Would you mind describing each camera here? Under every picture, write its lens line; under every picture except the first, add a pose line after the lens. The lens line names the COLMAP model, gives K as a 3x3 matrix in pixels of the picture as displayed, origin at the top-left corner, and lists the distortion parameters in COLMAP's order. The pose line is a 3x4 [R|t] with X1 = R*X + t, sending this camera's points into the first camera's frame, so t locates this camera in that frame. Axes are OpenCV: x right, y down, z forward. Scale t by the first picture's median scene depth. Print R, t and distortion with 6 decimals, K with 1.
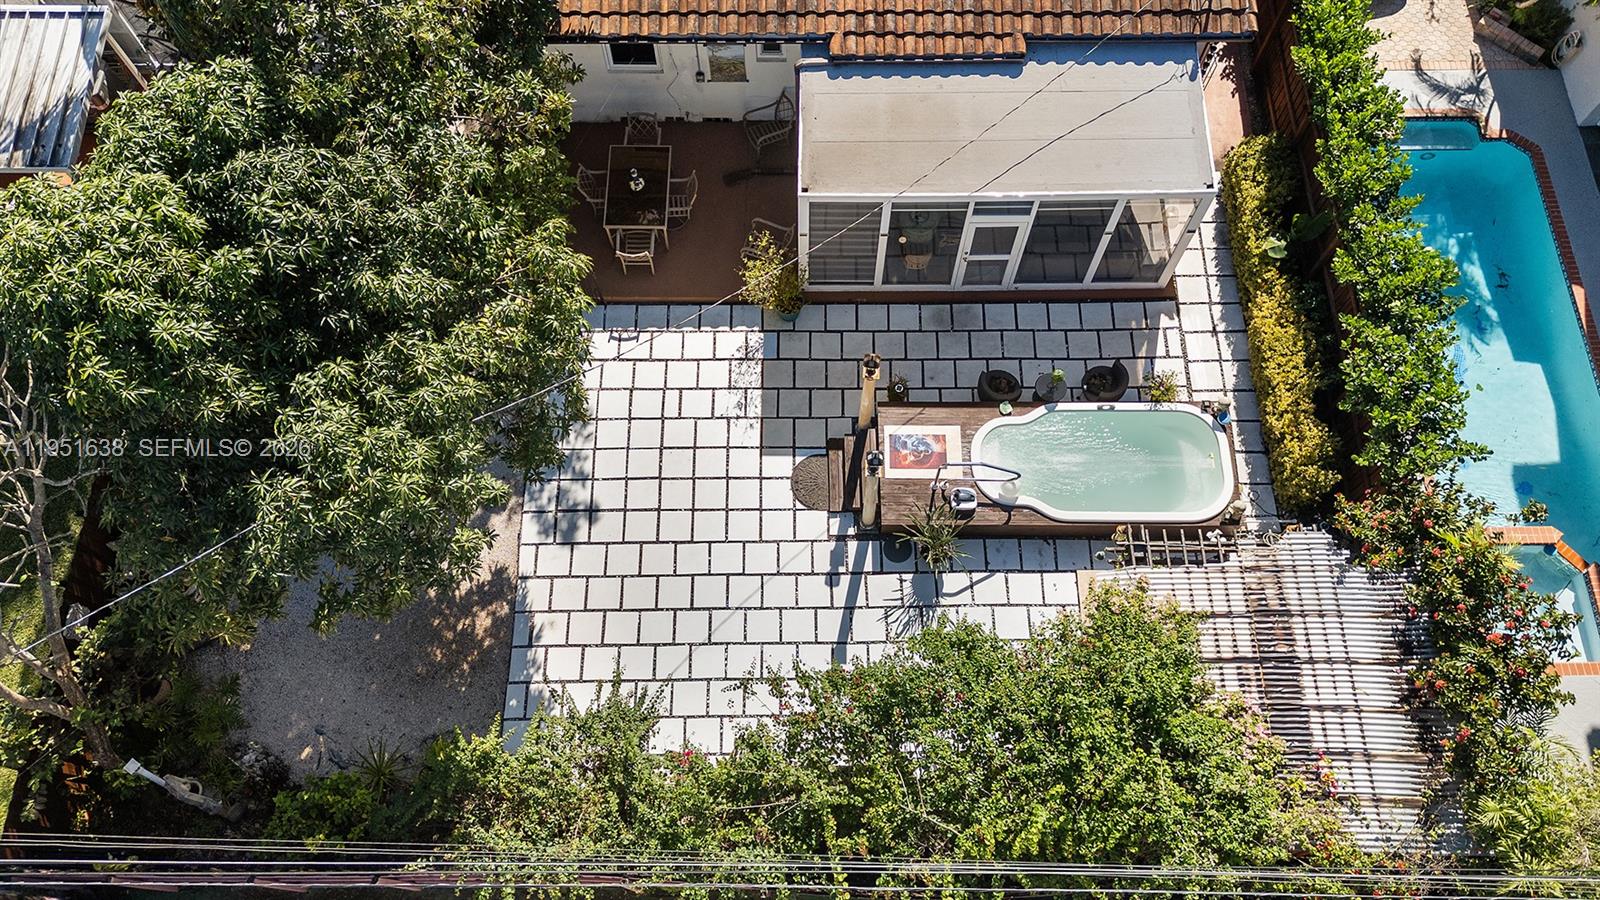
lens RADIAL K [[1209.0, 0, 800.0], [0, 1209.0, 450.0], [0, 0, 1]] dist [-0.012995, -0.014152]
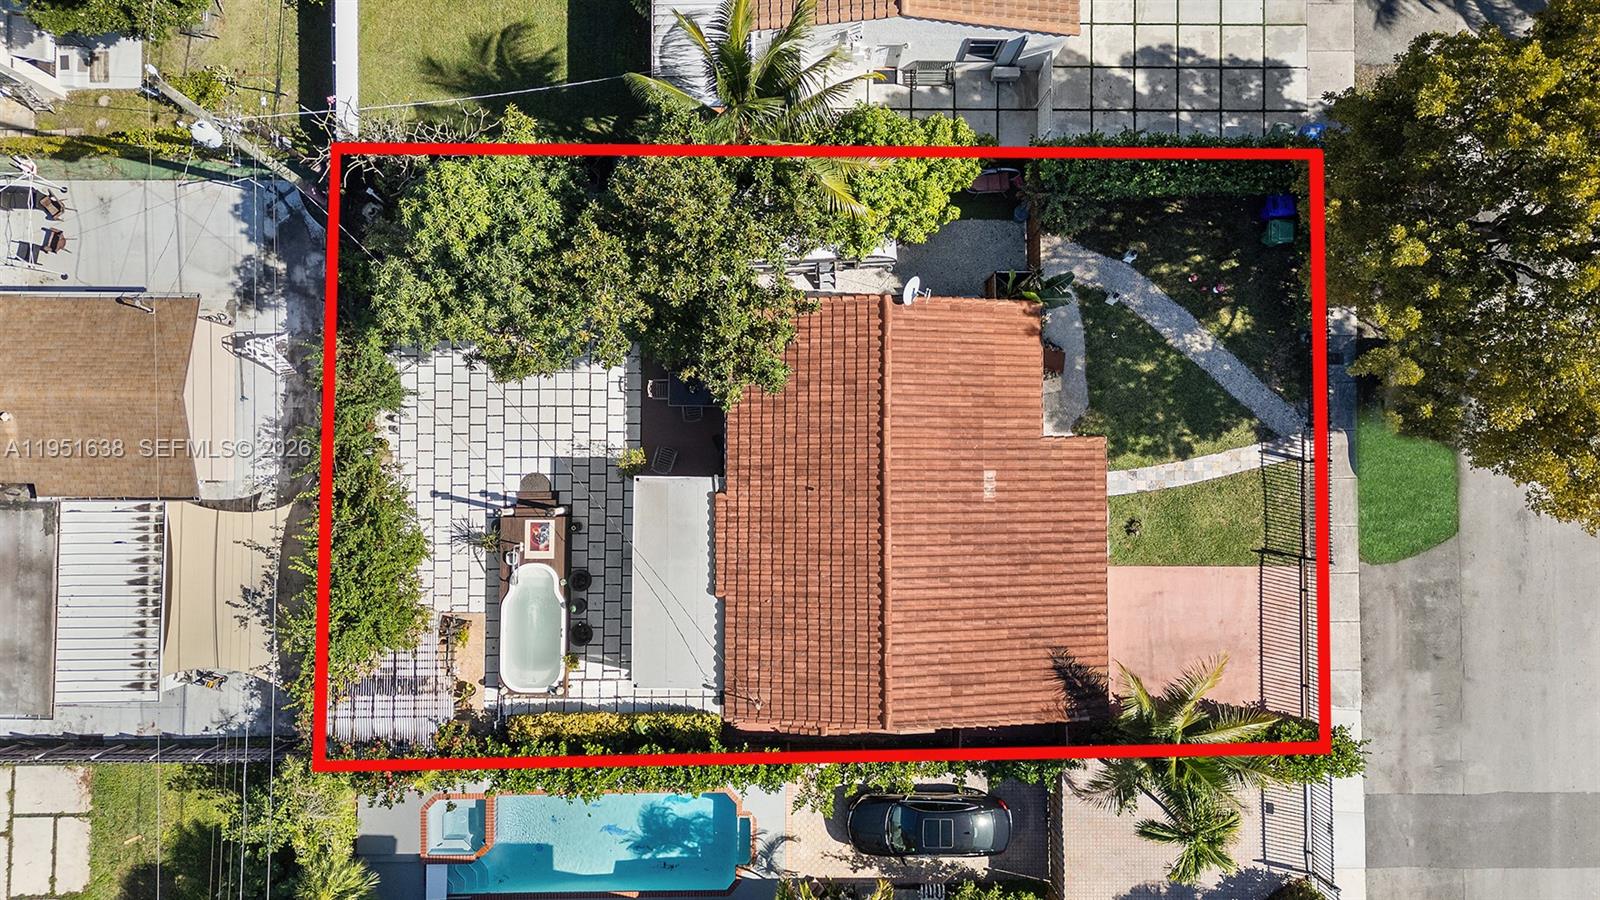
lens RADIAL K [[1209.0, 0, 800.0], [0, 1209.0, 450.0], [0, 0, 1]] dist [-0.012995, -0.014152]
pose [[0.002891, 0.999759, -0.021771, -0.000521], [-0.931385, 0.010617, 0.363882, -1.120192], [0.364025, 0.019225, 0.931191, -0.700627]]
